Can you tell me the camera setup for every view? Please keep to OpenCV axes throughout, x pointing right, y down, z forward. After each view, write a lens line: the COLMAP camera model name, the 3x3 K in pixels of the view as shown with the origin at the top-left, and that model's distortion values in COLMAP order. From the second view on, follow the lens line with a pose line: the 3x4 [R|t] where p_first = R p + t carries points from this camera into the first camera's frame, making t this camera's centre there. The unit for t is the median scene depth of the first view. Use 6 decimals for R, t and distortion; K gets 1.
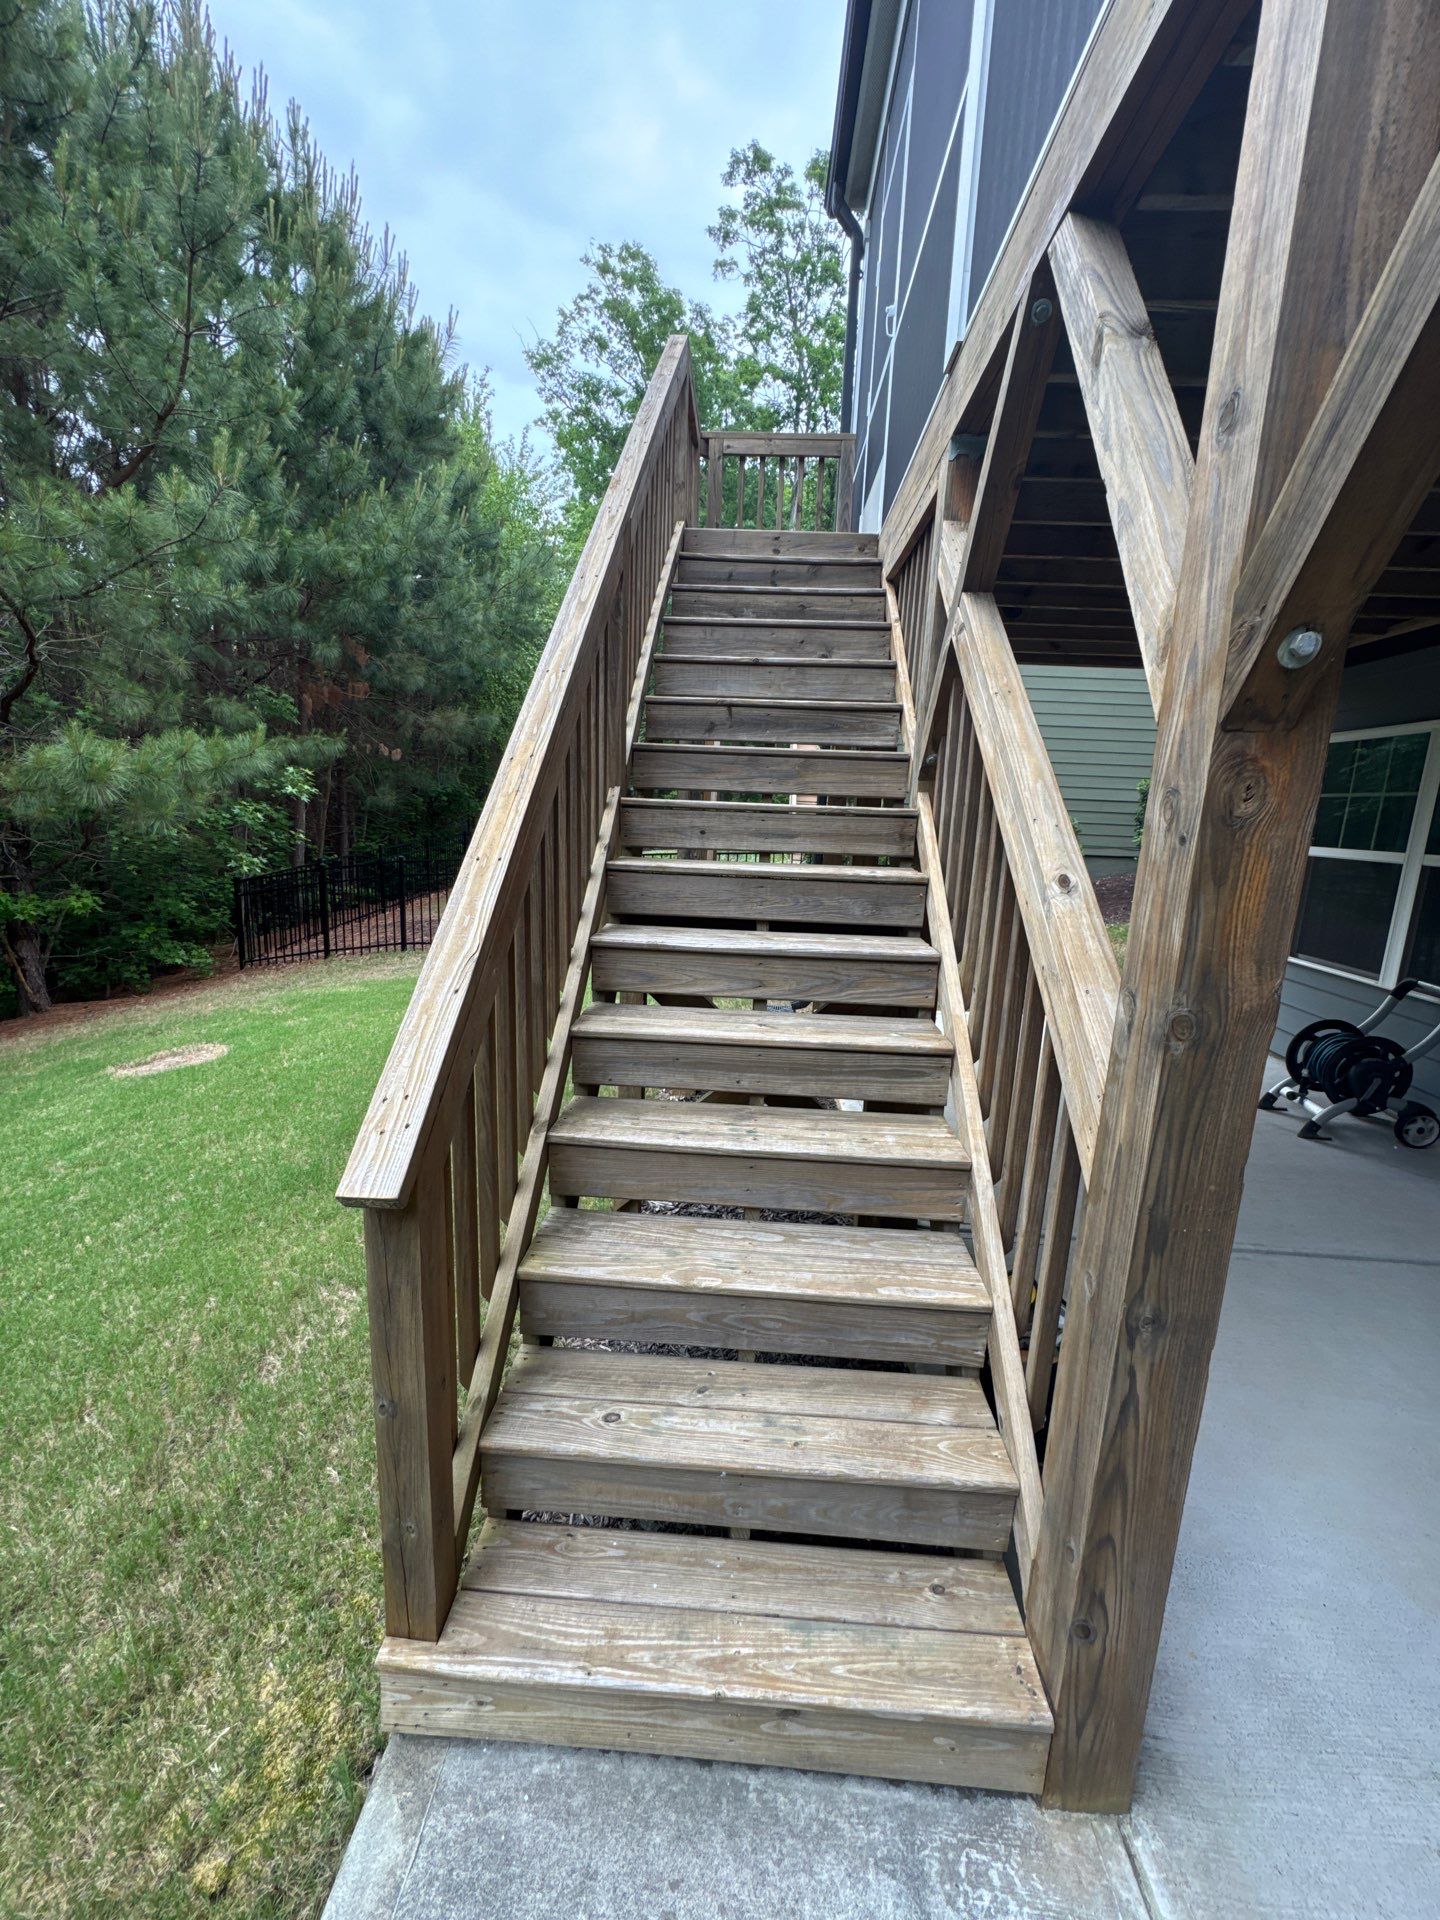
lens RADIAL K [[799.3, 0, 721.5], [0, 799.3, 973.1], [0, 0, 1]] dist [0.016225, 0.000029]
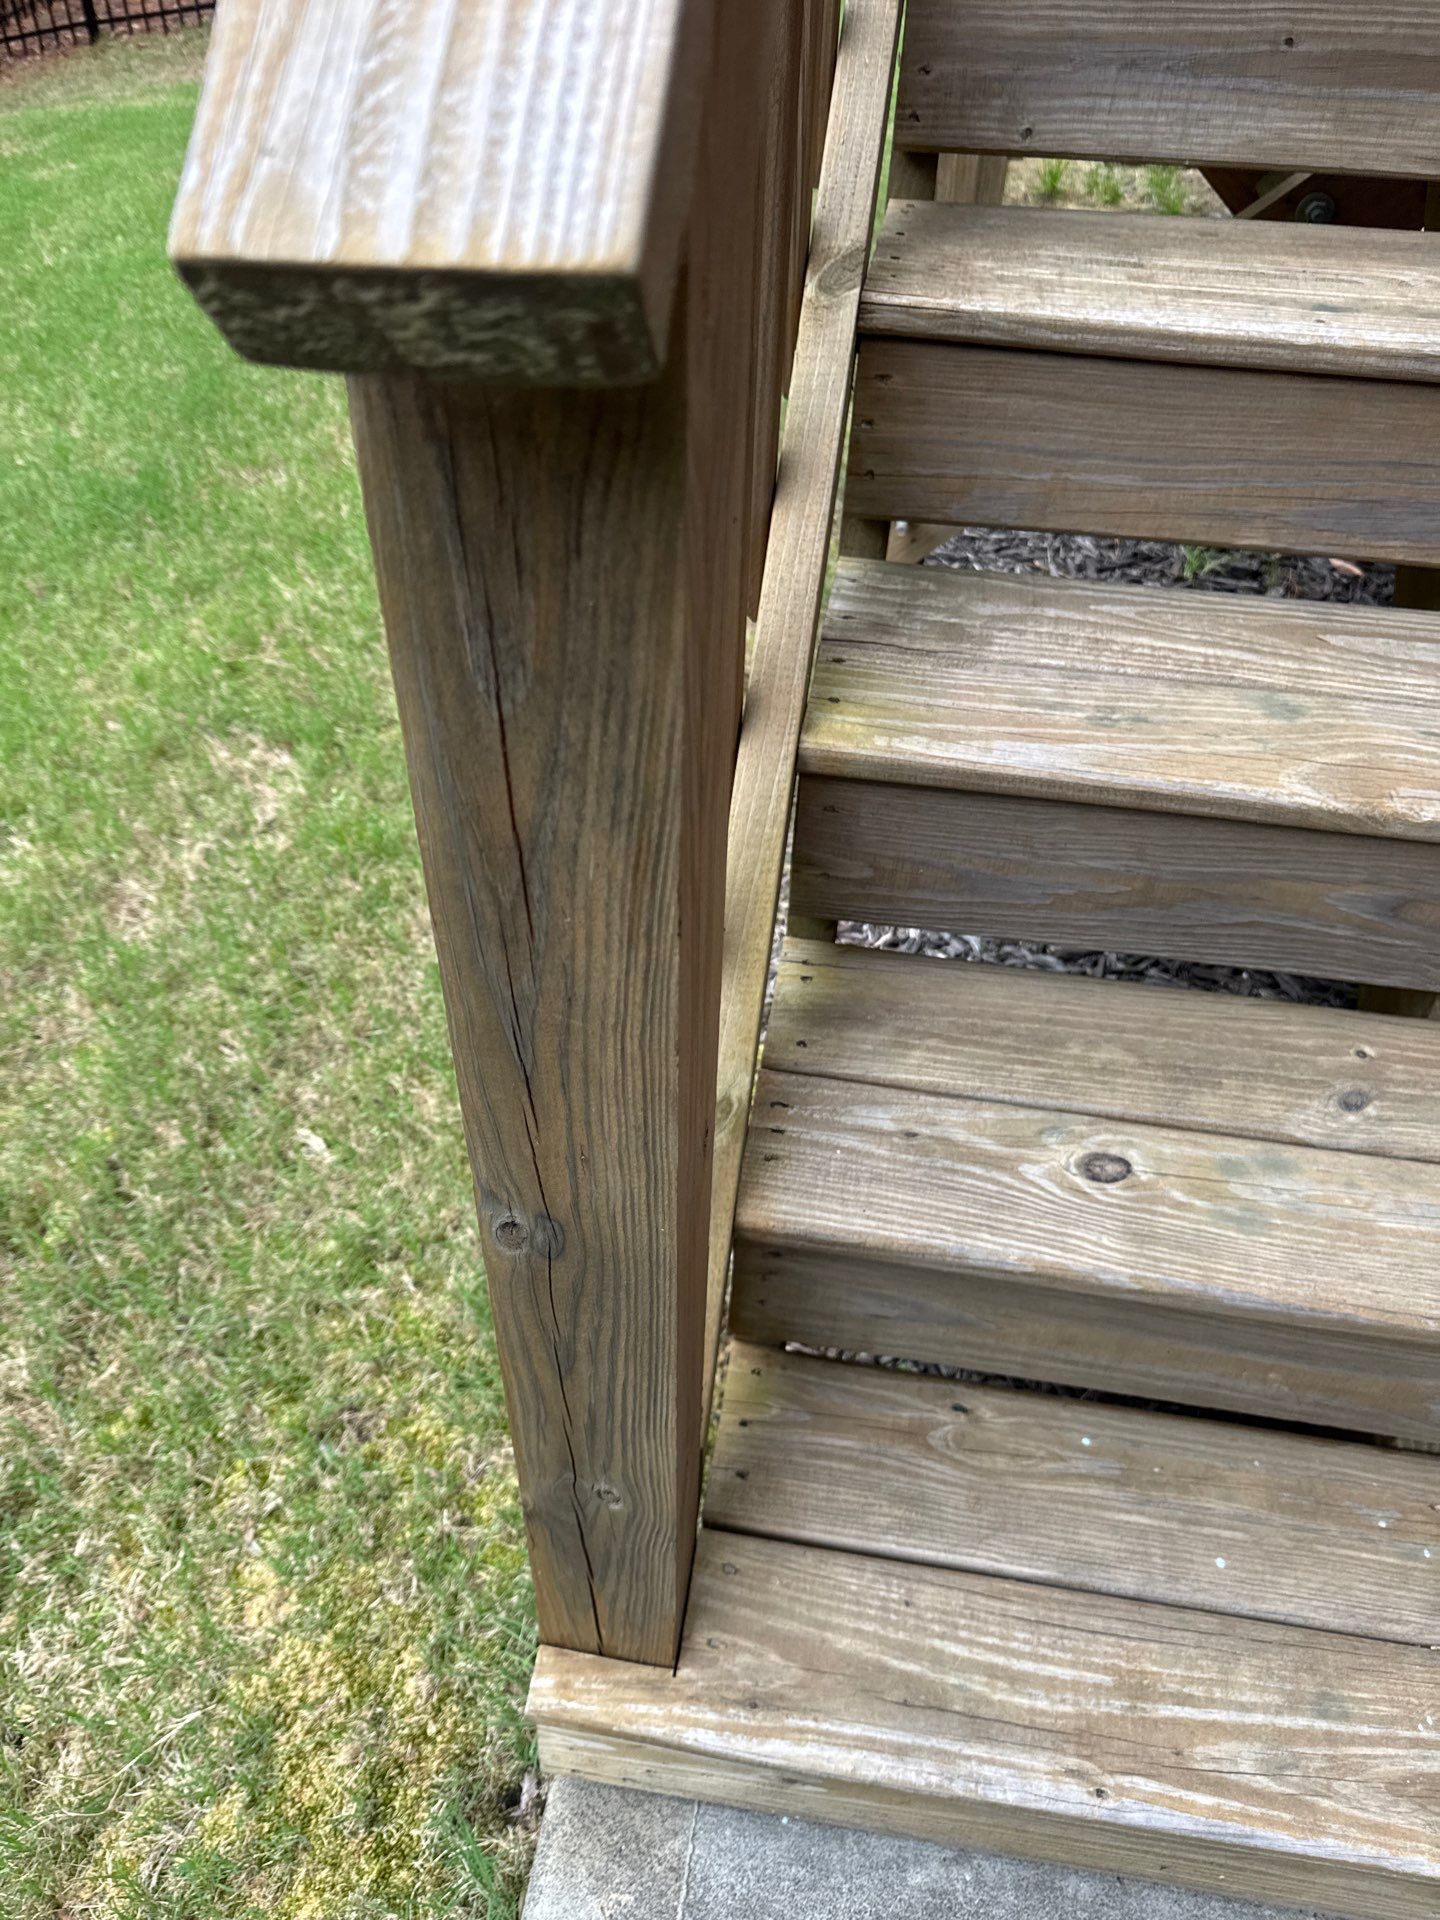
lens RADIAL K [[1462.2, 0, 747.2], [0, 1462.2, 965.7], [0, 0, 1]] dist [0.020079, -0.011815]
pose [[0.995177, 0.053990, -0.081900, -0.241479], [-0.006204, 0.867878, 0.496738, 0.175273], [0.097898, -0.493835, 0.864027, 0.496333]]
